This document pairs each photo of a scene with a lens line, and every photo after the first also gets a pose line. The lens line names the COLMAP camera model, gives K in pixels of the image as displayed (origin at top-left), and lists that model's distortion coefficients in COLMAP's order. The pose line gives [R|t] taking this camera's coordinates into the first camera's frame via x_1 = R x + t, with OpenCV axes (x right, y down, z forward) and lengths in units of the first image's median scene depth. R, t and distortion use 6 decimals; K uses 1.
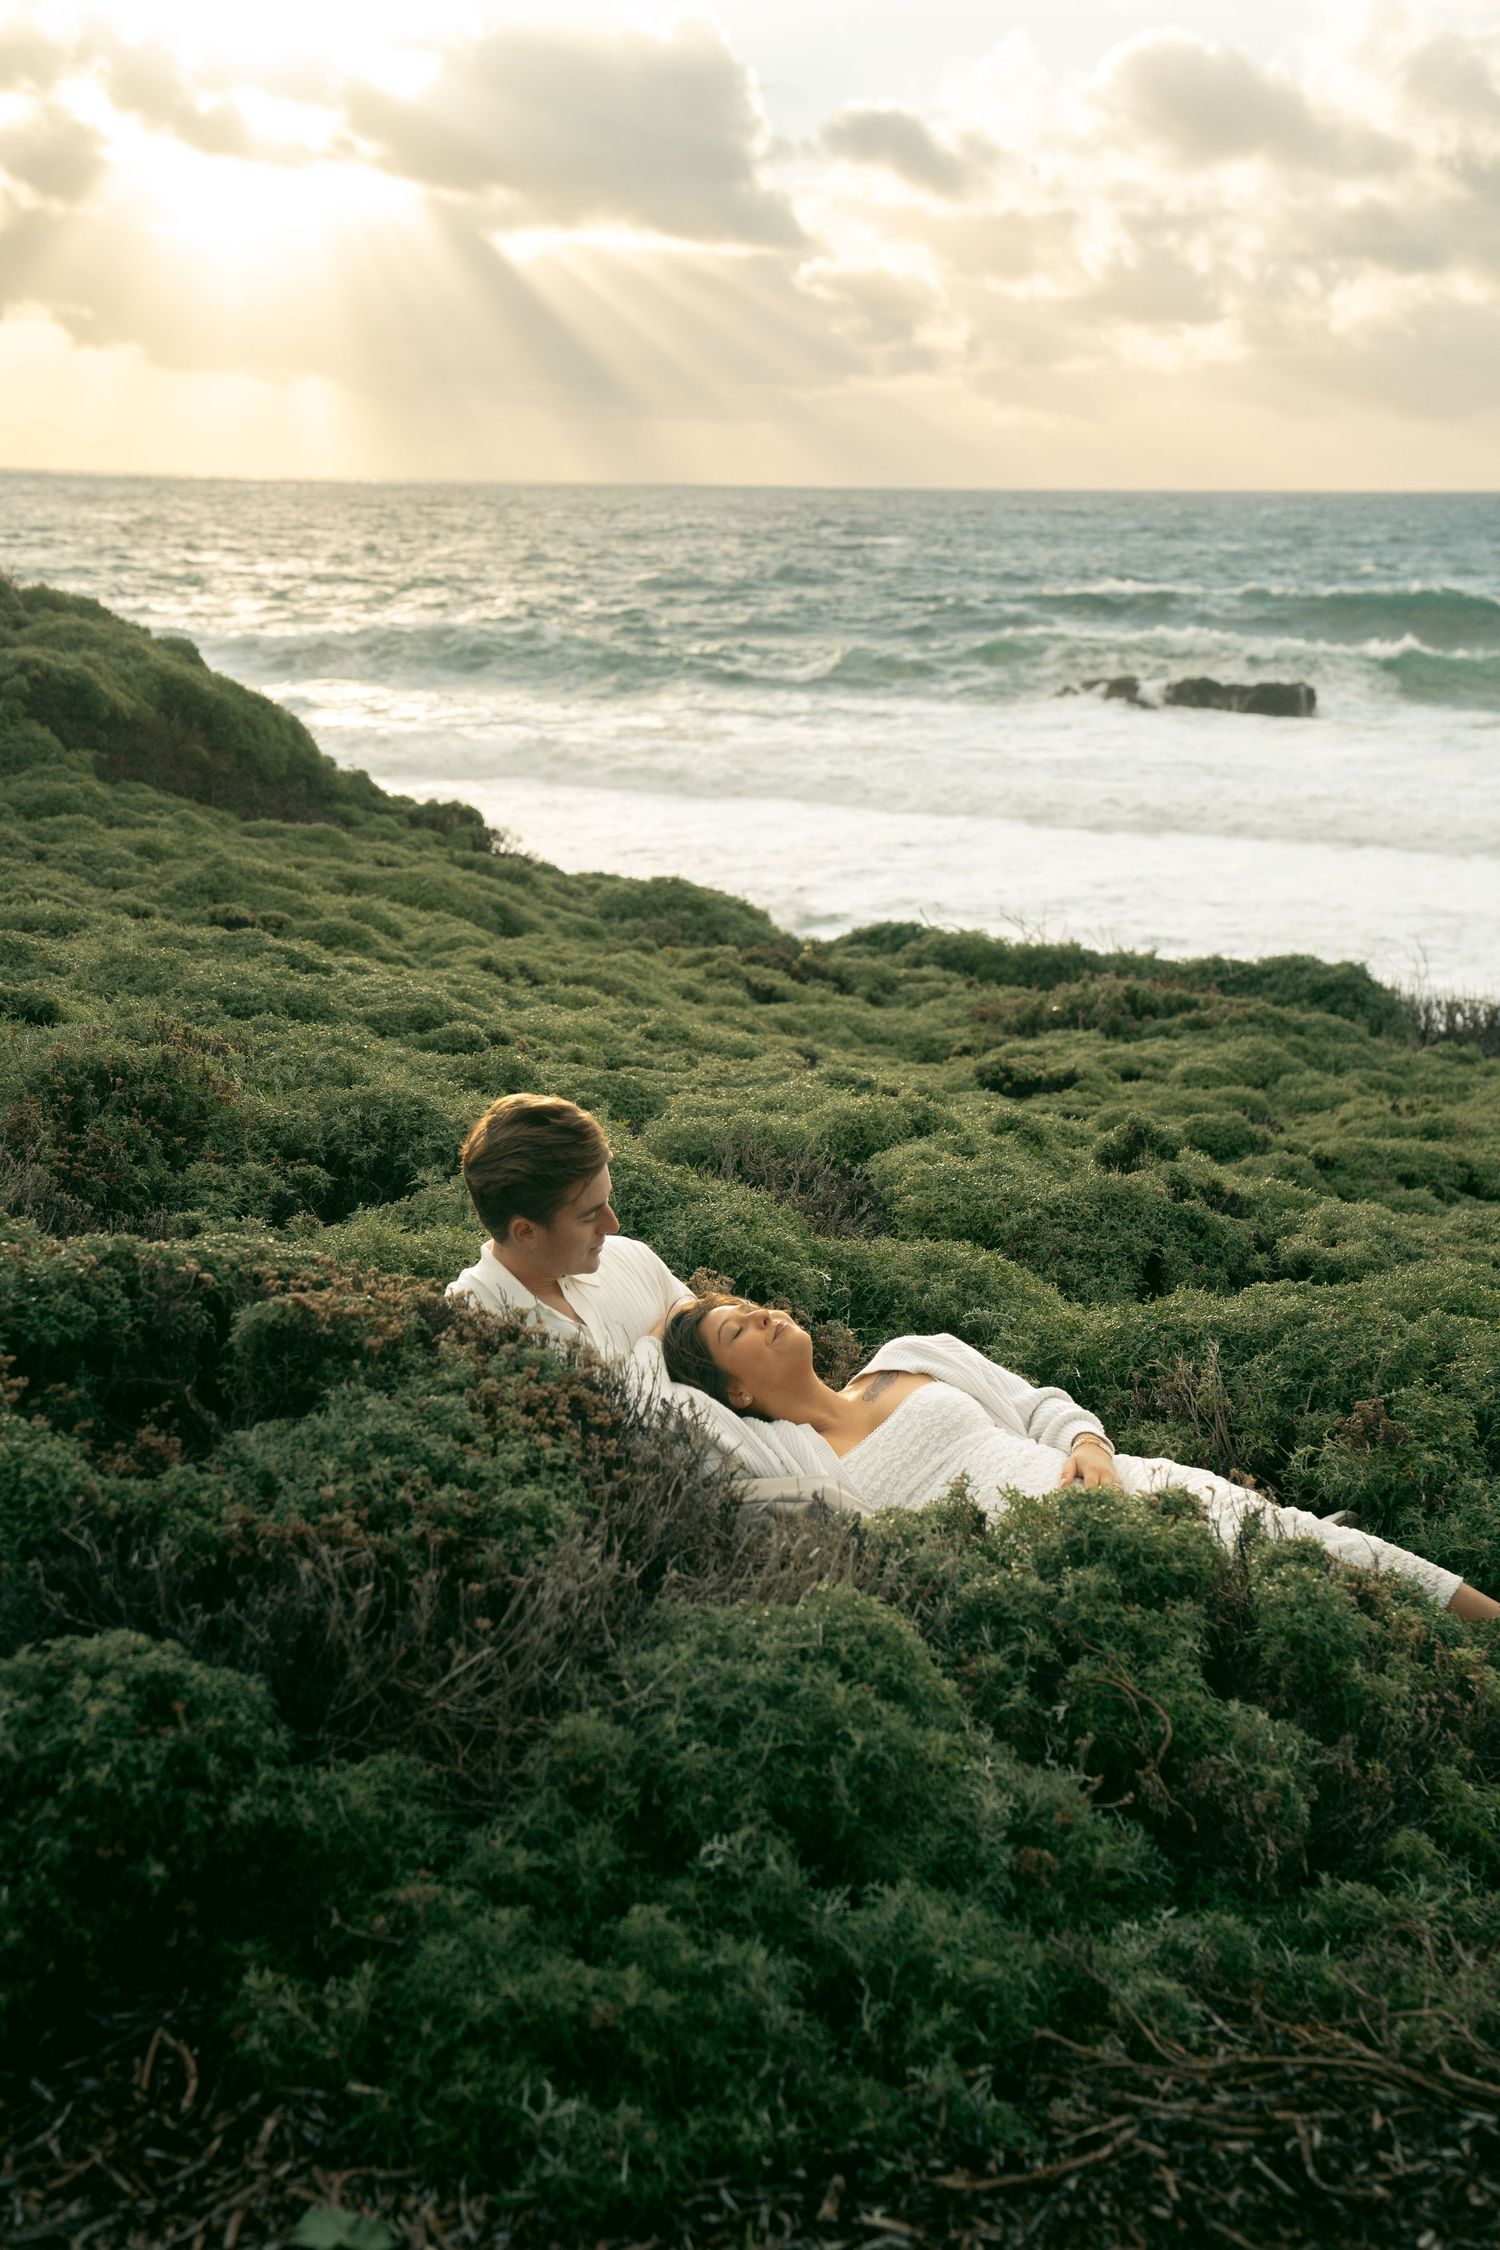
lens RADIAL K [[3068.0, 0, 750.0], [0, 3068.0, 1125.0], [0, 0, 1]] dist [0.019544, 0.005670]
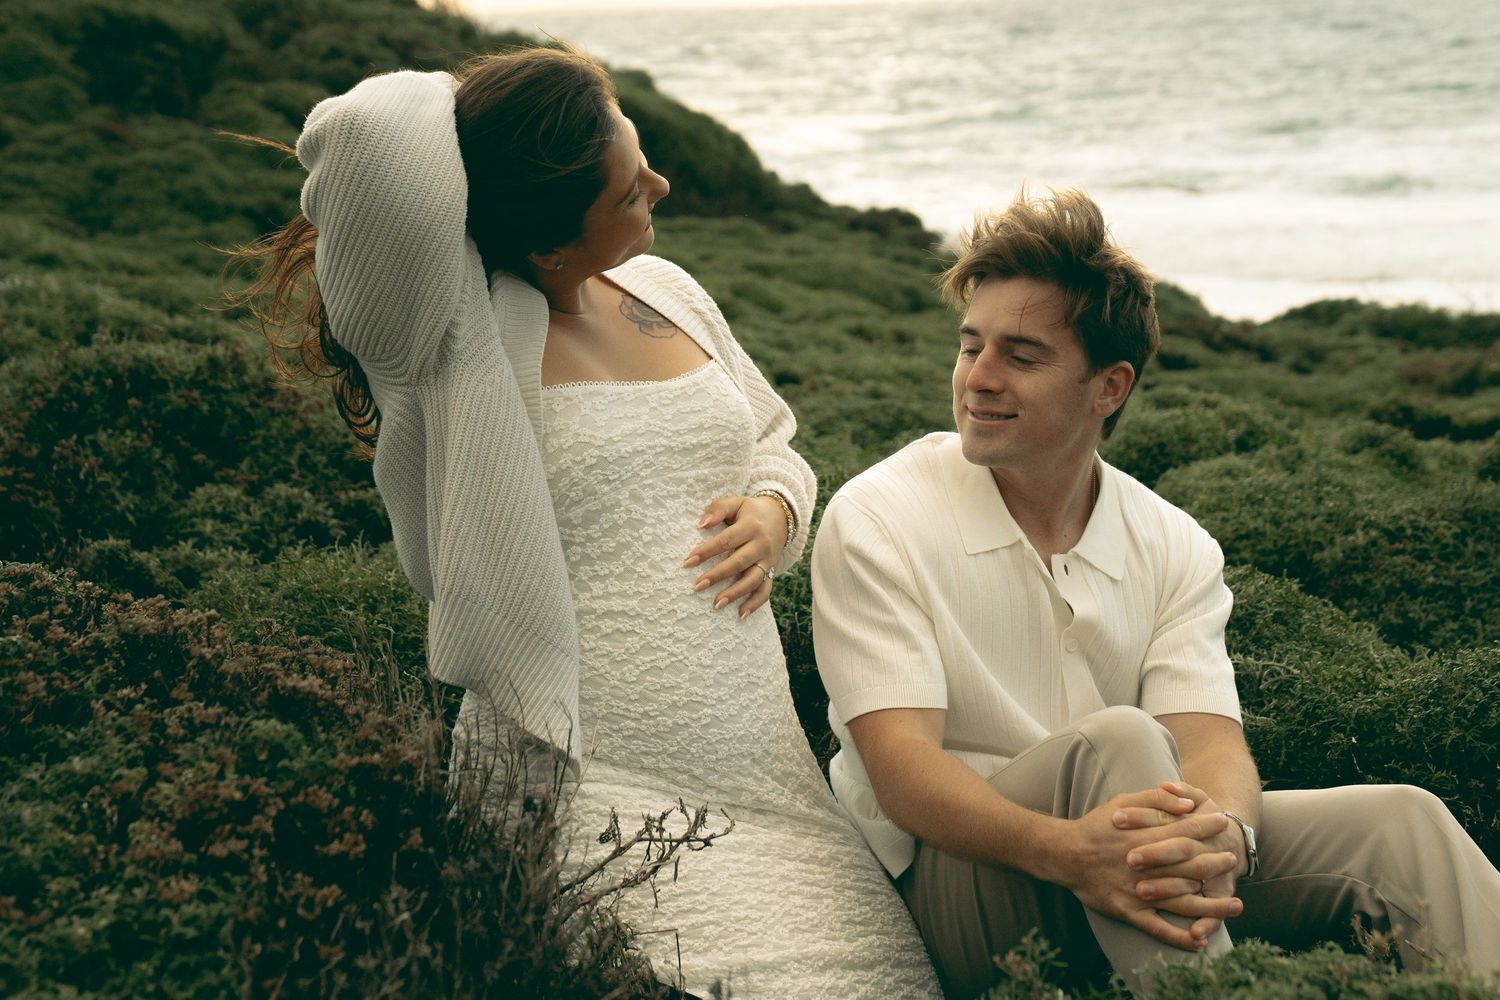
lens RADIAL K [[2209.9, 0, 750.0], [0, 2209.9, 500.0], [0, 0, 1]] dist [-0.011311, 0.026832]
pose [[0.964151, -0.030671, -0.263574, 0.089331], [0.021788, 0.999094, -0.036562, 0.035876], [0.264457, 0.029508, 0.963946, 0.455779]]
